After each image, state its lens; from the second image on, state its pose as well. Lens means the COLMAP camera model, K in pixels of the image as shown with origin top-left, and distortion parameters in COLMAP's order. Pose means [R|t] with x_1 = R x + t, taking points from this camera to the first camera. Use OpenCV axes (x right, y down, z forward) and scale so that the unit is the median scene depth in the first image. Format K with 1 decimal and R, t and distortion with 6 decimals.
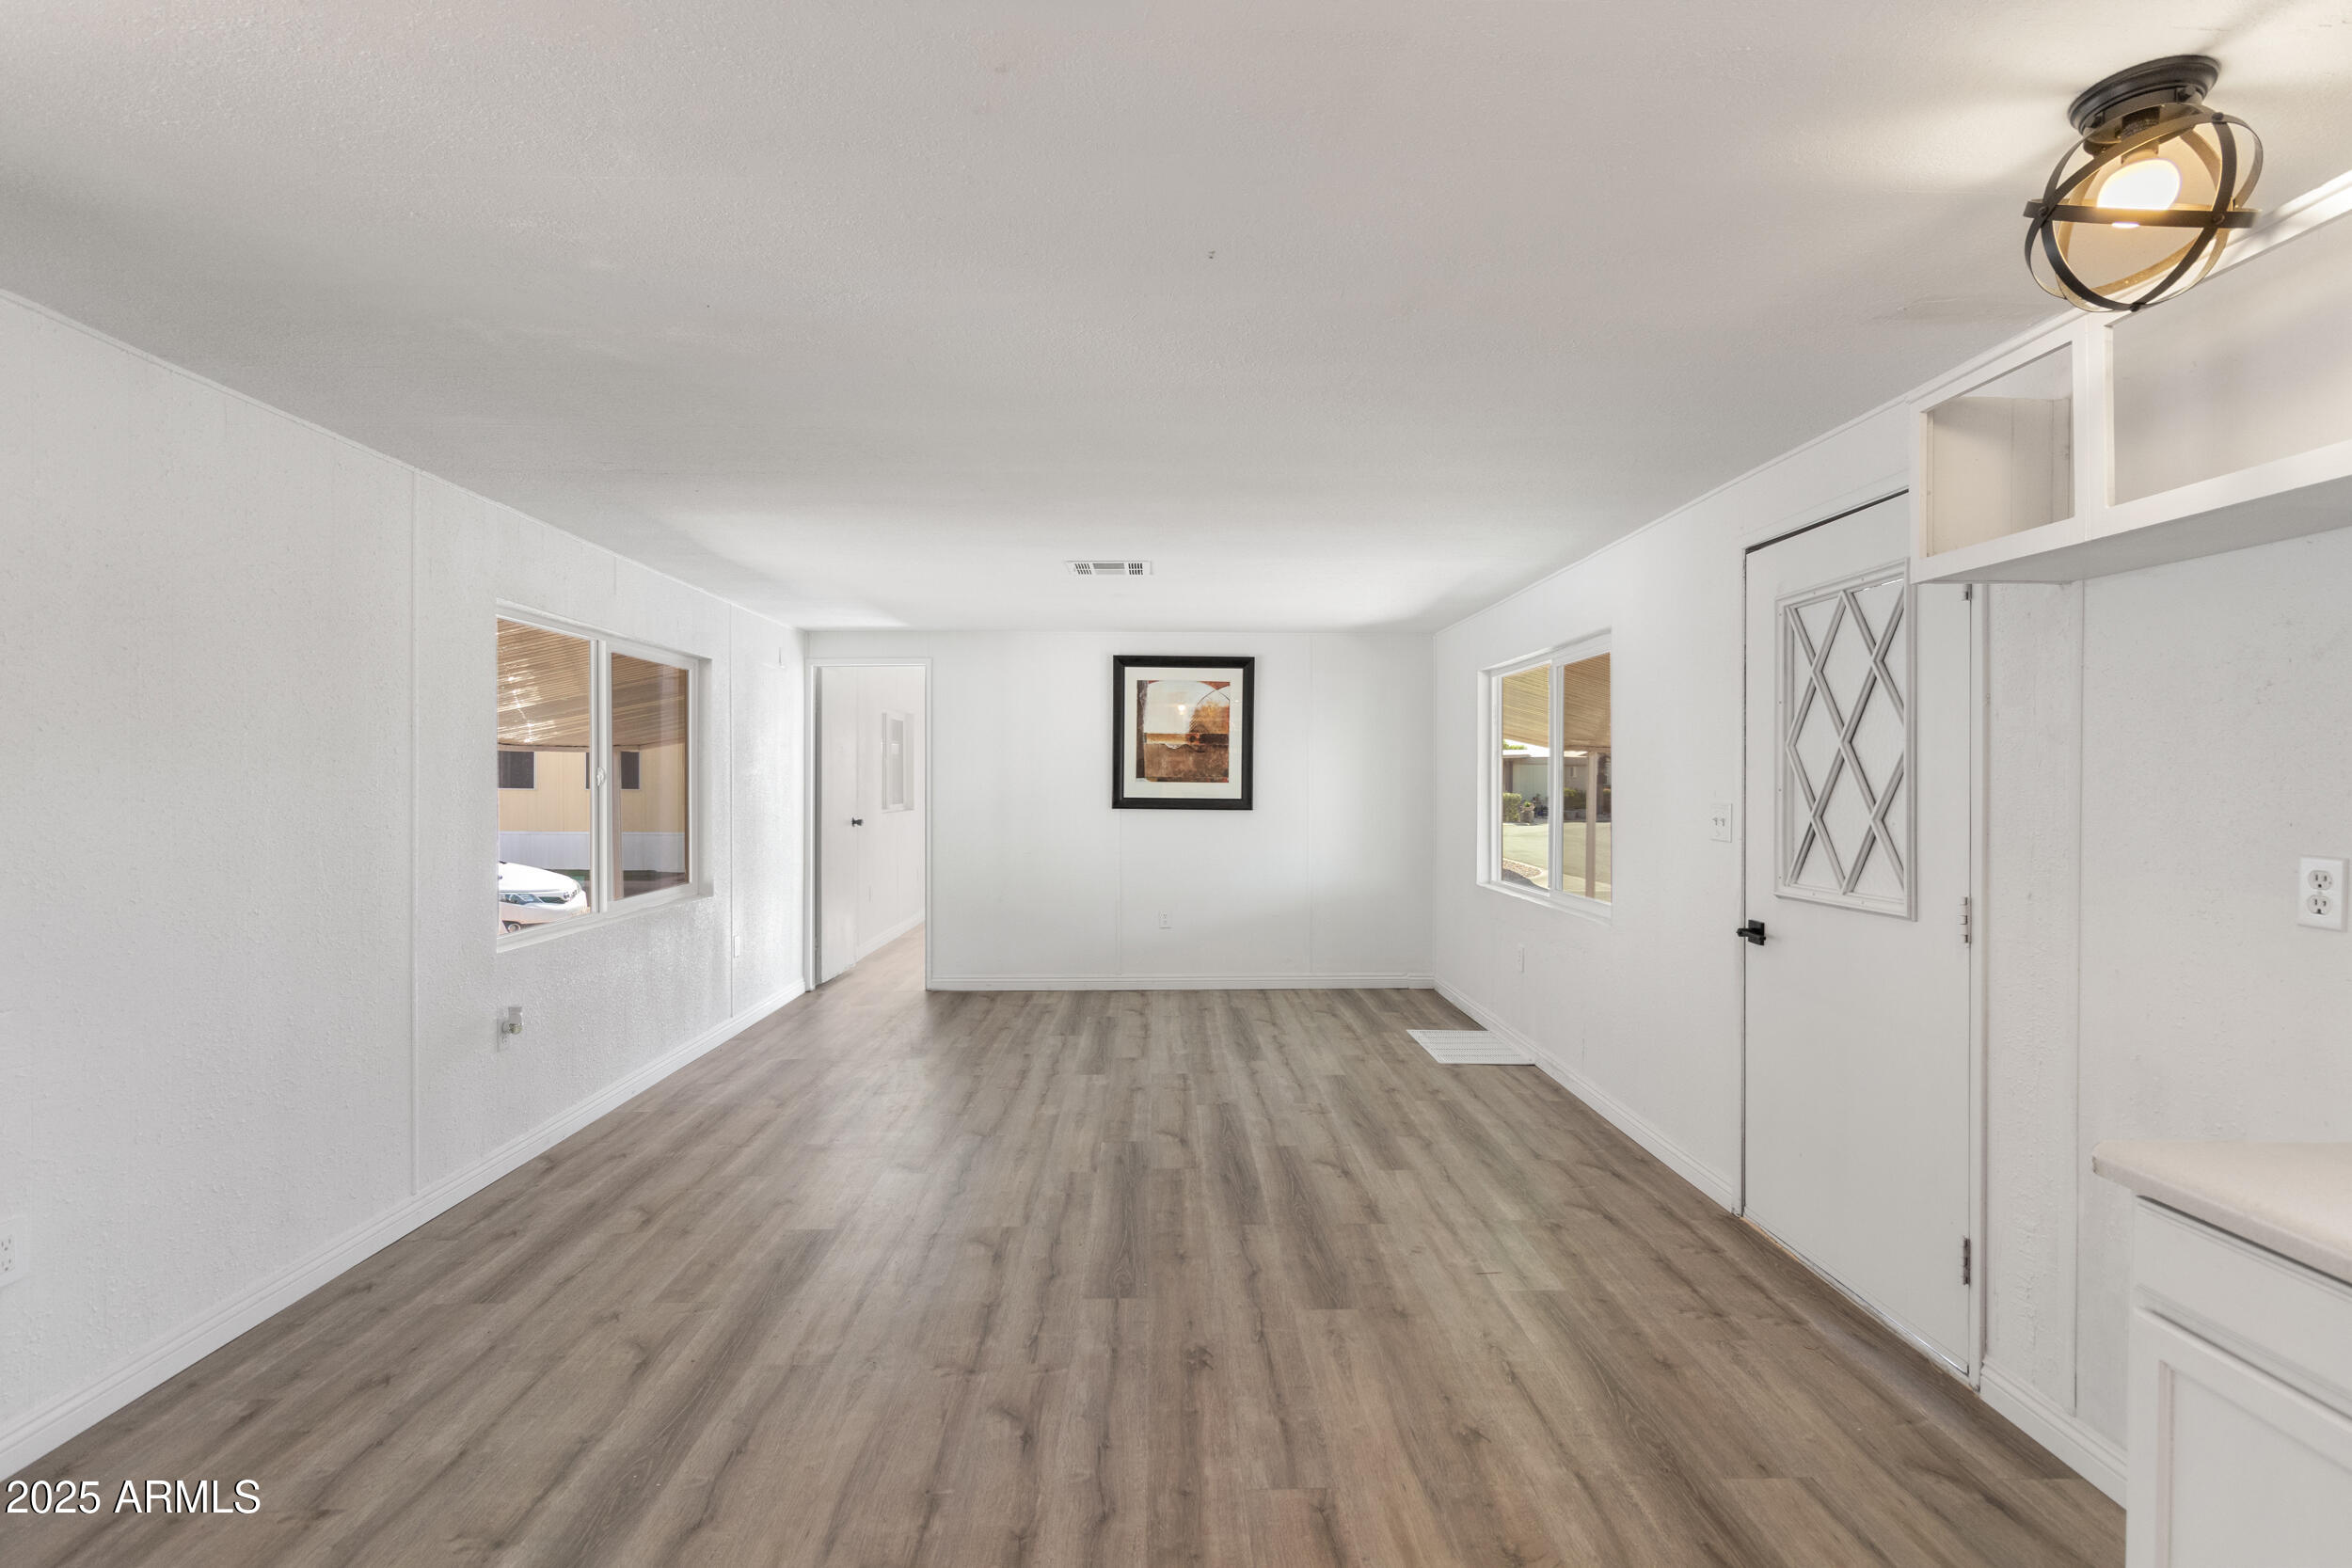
lens RADIAL K [[1099.3, 0, 1181.9], [0, 1099.3, 782.9], [0, 0, 1]] dist [0.000820, 0.000477]
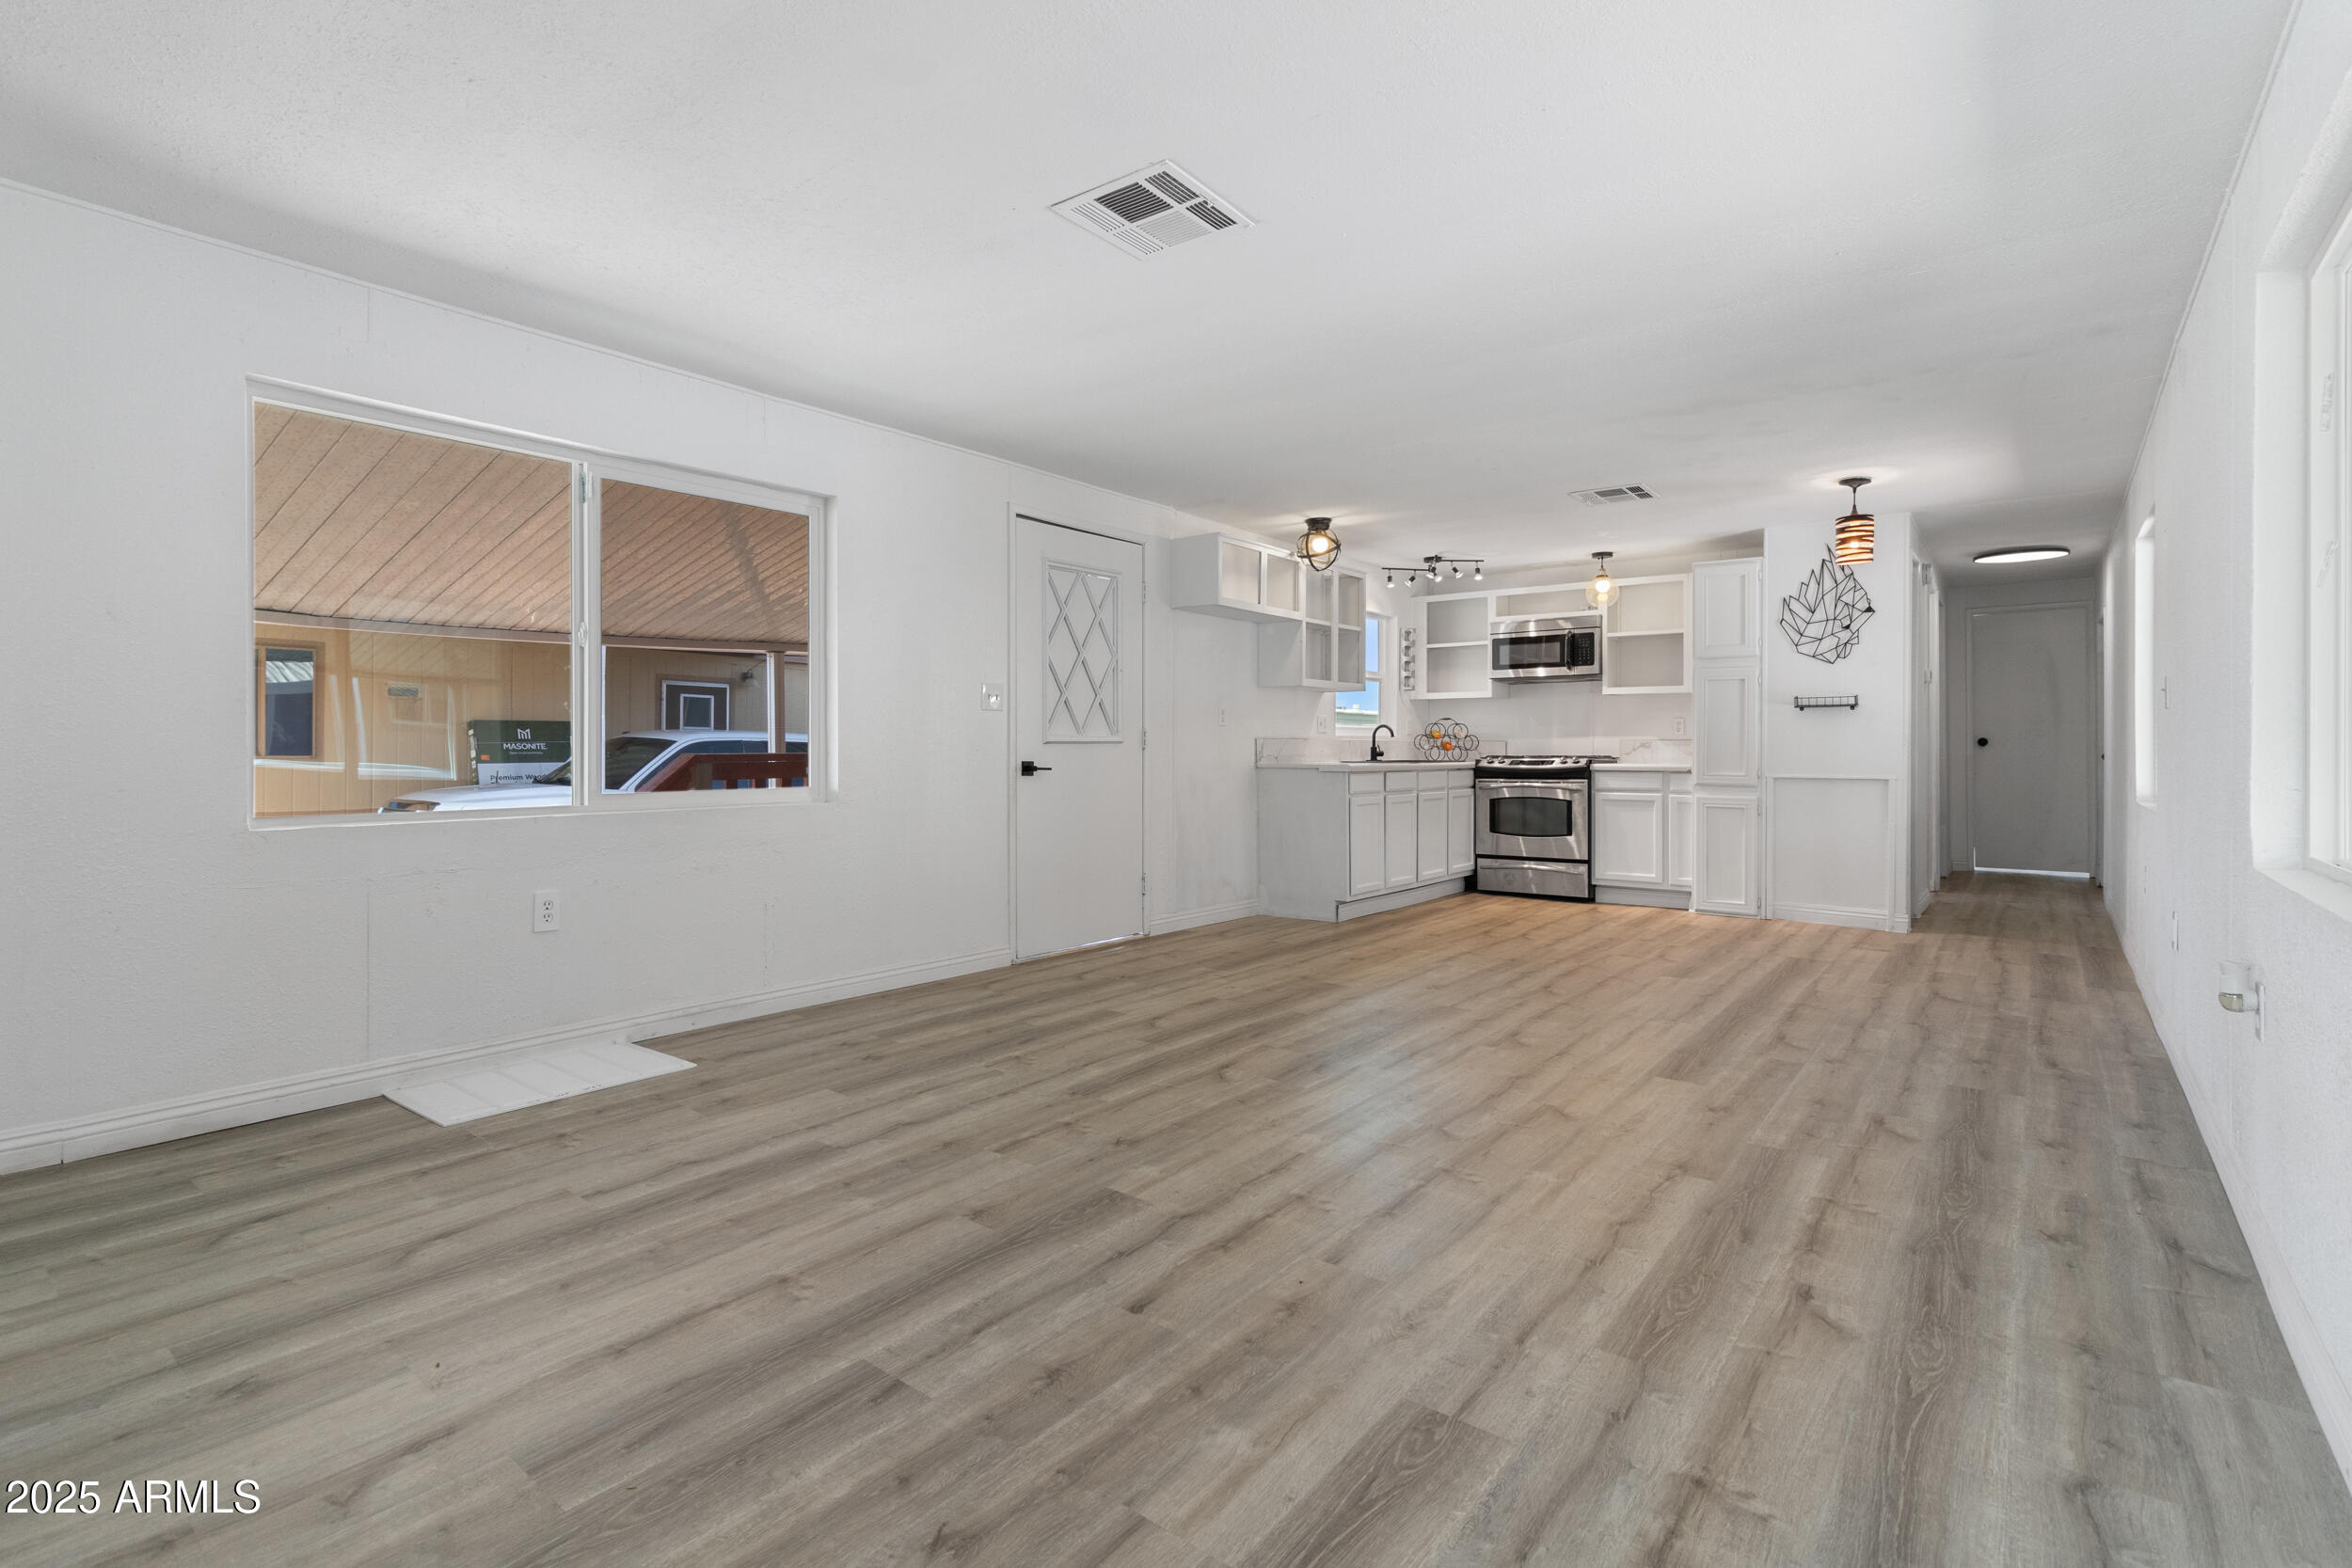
lens RADIAL K [[1099.3, 0, 1182.8], [0, 1099.3, 750.5], [0, 0, 1]] dist [0.000820, 0.000477]
pose [[-0.777765, -0.006917, 0.628517, -0.531313], [-0.003370, 0.999971, 0.006835, 0.086268], [-0.628546, 0.003198, -0.777766, 1.785108]]
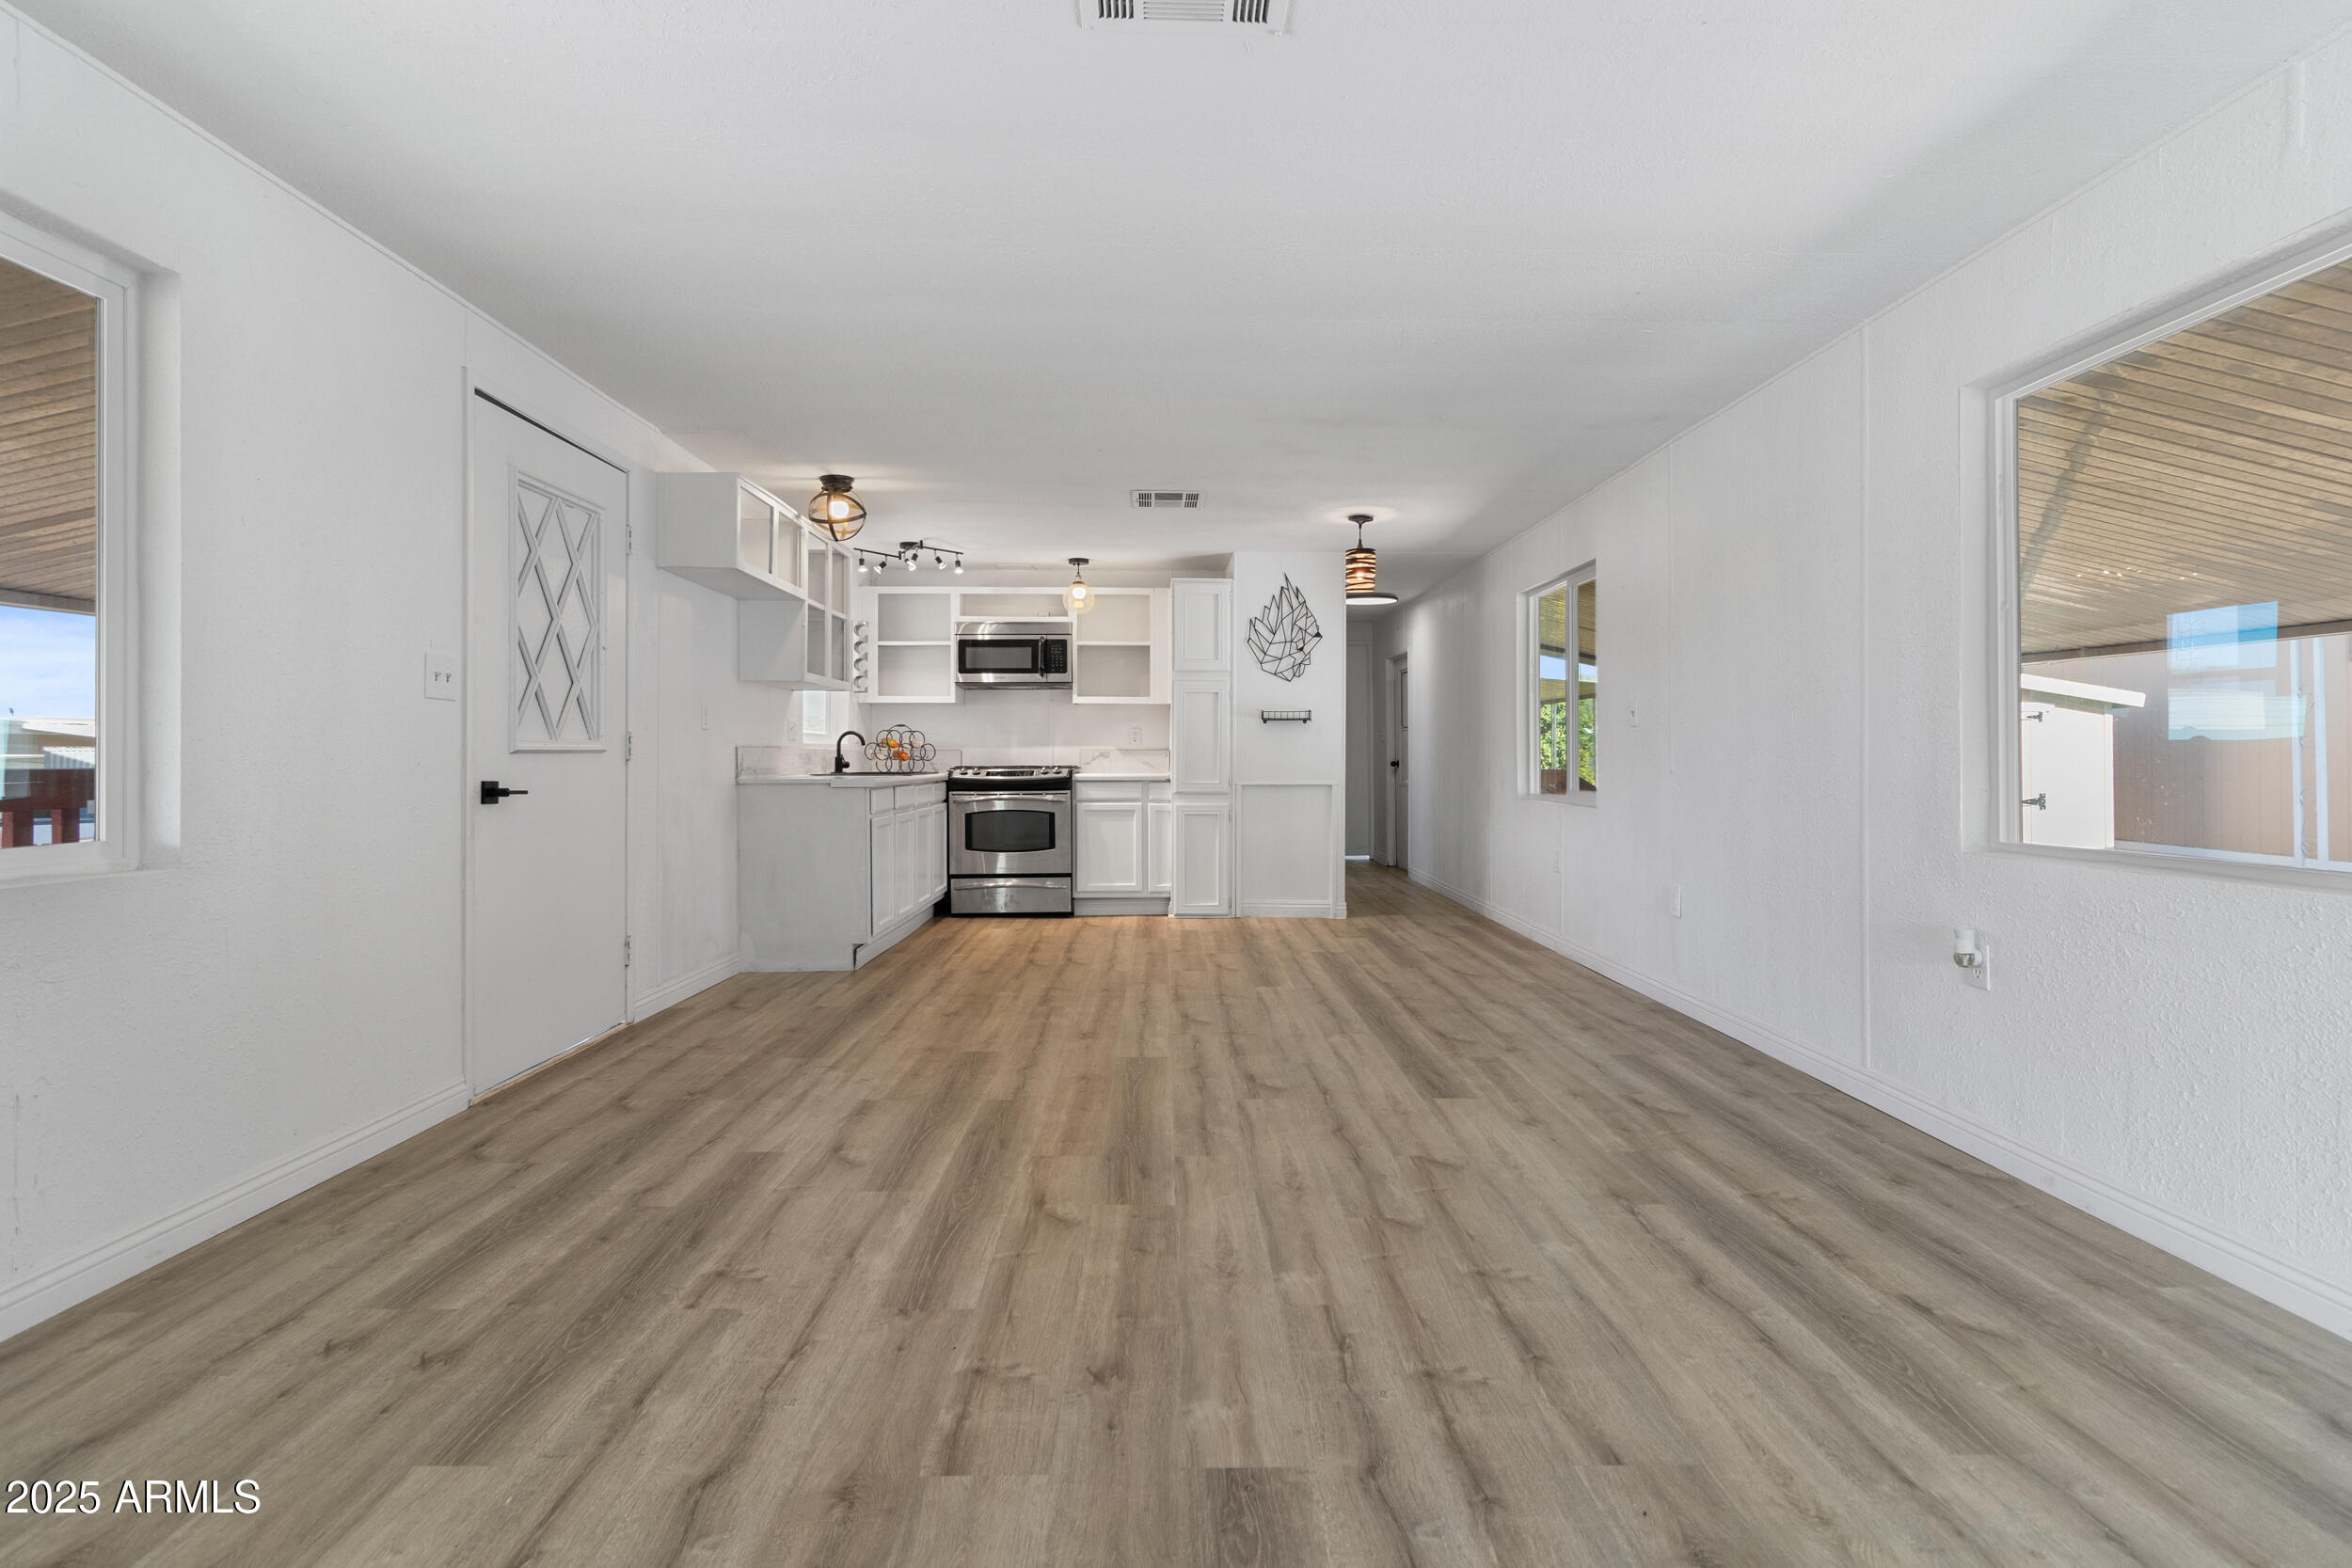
lens RADIAL K [[1099.3, 0, 1191.5], [0, 1099.3, 747.8], [0, 0, 1]] dist [0.000820, 0.000477]
pose [[-0.999989, -0.003620, -0.003087, -0.084657], [-0.003599, 0.999971, -0.006725, 0.087327], [0.003112, -0.006714, -0.999973, 1.714894]]
